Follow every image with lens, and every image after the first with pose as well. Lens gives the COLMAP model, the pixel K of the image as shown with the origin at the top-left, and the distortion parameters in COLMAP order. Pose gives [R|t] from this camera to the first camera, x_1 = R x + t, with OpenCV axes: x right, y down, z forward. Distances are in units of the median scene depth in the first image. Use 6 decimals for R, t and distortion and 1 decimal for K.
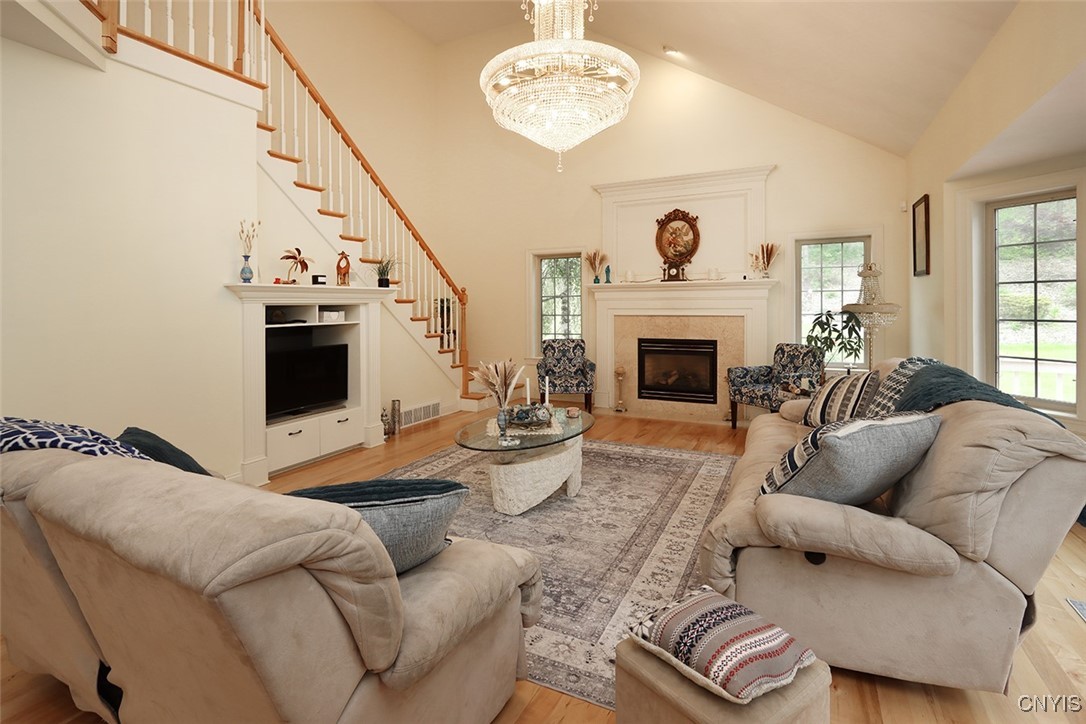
lens RADIAL K [[522.6, 0, 544.3], [0, 522.6, 300.7], [0, 0, 1]] dist [-0.013781, 0.000451]
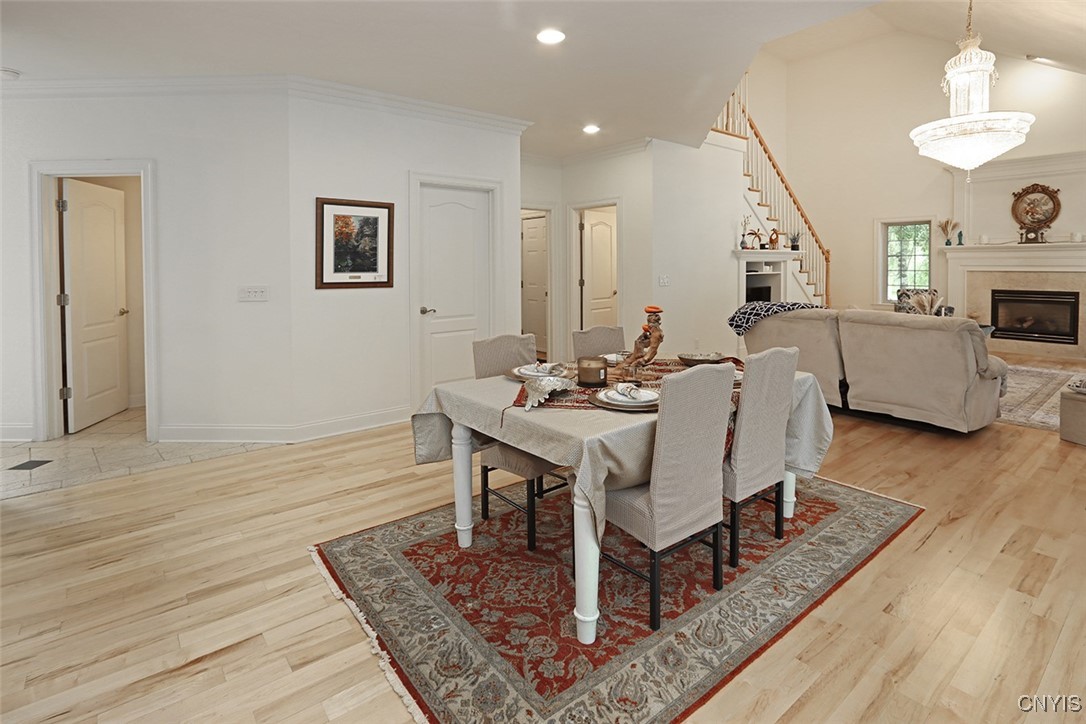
lens RADIAL K [[522.6, 0, 526.2], [0, 522.6, 268.8], [0, 0, 1]] dist [-0.013781, 0.000451]
pose [[0.894096, 0.008747, -0.447789, -0.265856], [0.000128, 0.999804, 0.019786, -0.001769], [0.447874, -0.017748, 0.893920, -0.603813]]
